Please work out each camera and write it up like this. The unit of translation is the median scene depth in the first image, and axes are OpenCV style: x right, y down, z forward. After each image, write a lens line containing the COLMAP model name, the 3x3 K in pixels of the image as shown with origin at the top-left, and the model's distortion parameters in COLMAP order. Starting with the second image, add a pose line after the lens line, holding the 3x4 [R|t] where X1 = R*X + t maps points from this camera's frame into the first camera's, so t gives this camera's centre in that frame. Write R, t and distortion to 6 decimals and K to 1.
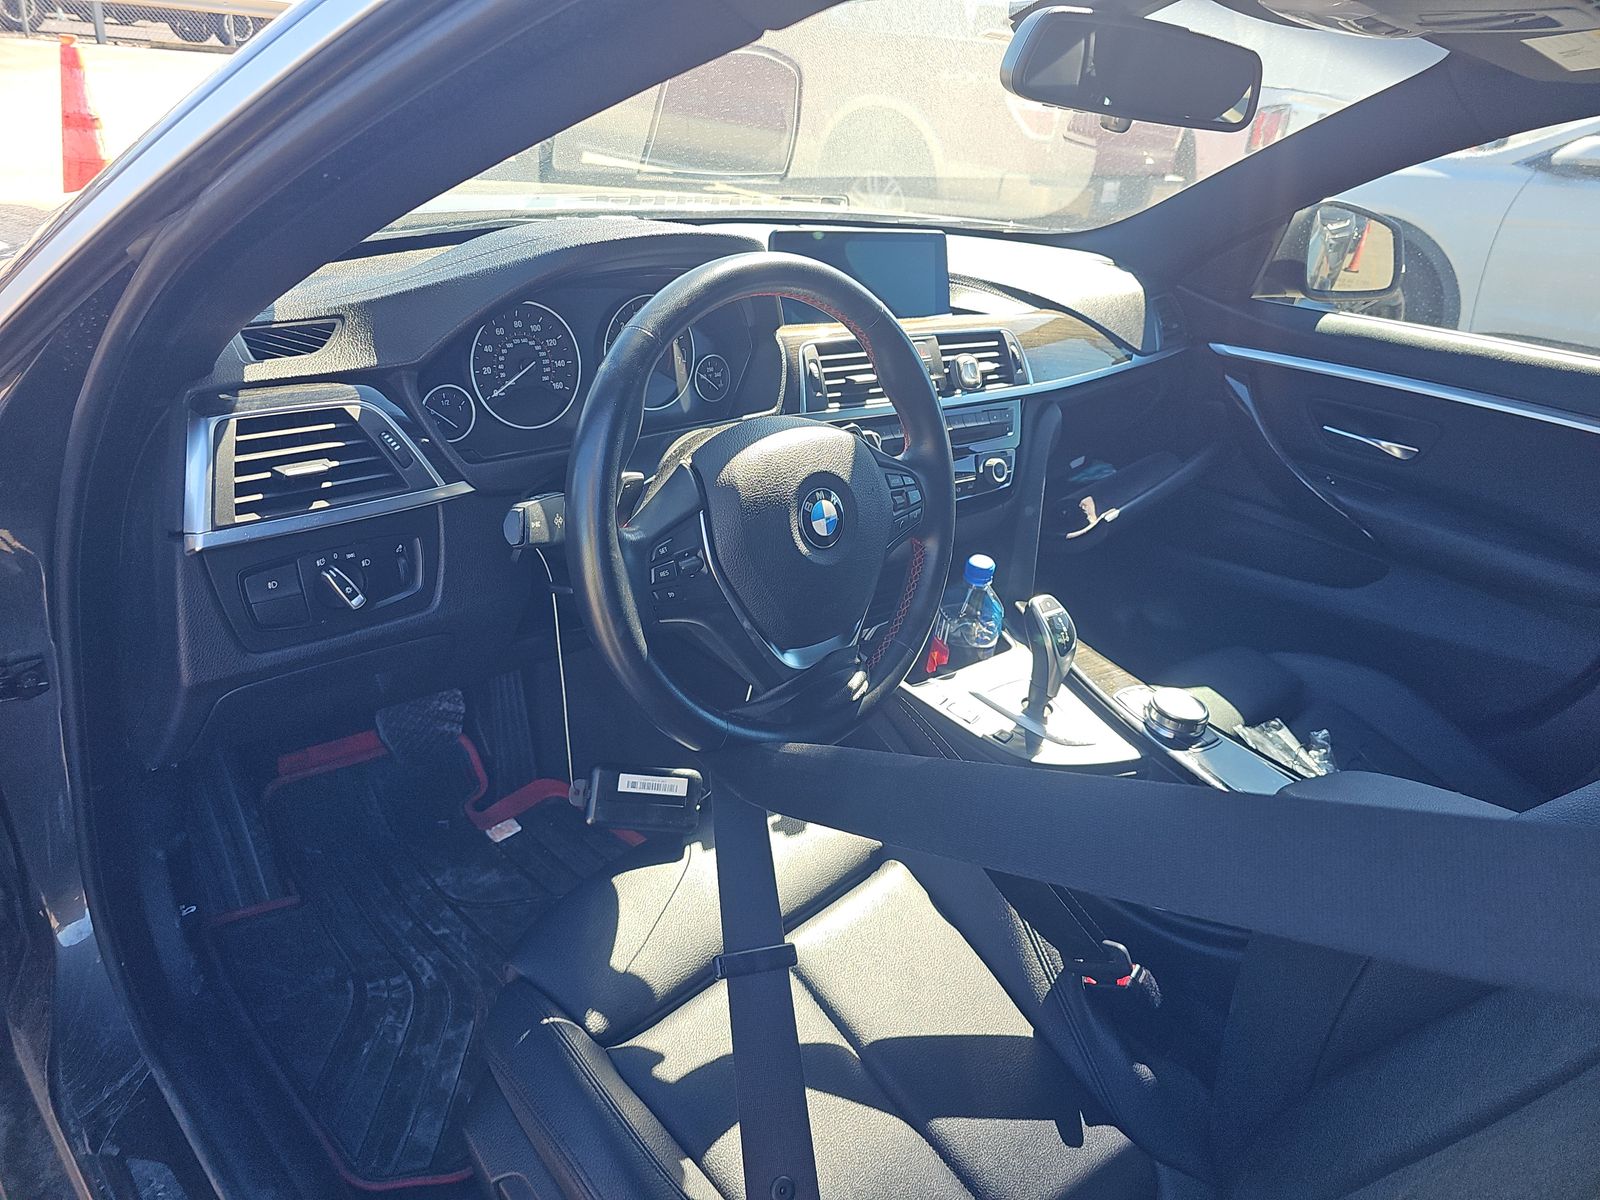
lens RADIAL K [[1077.6, 0, 782.5], [0, 1077.6, 587.9], [0, 0, 1]] dist [0.027539, -0.038563]
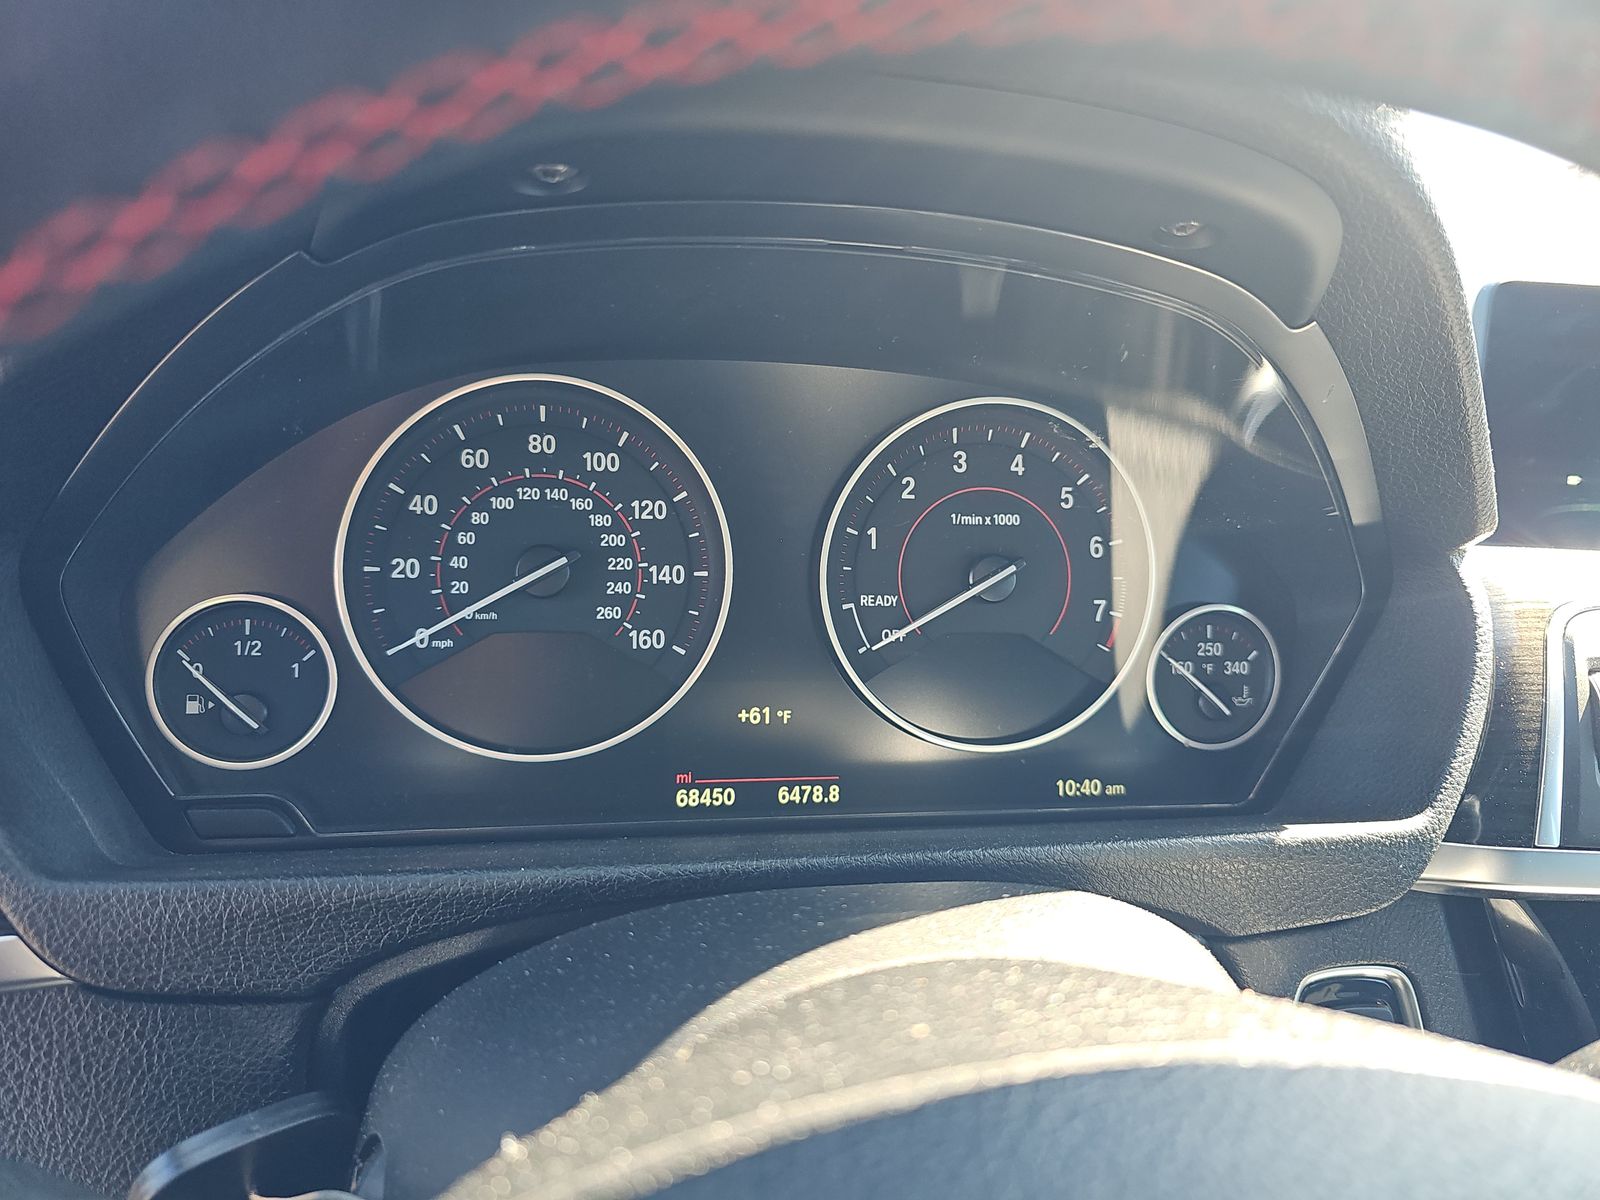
lens RADIAL K [[1077.6, 0, 794.9], [0, 1077.6, 617.7], [0, 0, 1]] dist [0.027539, -0.038563]
pose [[0.835996, 0.076667, -0.543353, 0.003790], [-0.206822, 0.961189, -0.182590, -0.142910], [0.508266, 0.265022, 0.819408, 0.751502]]
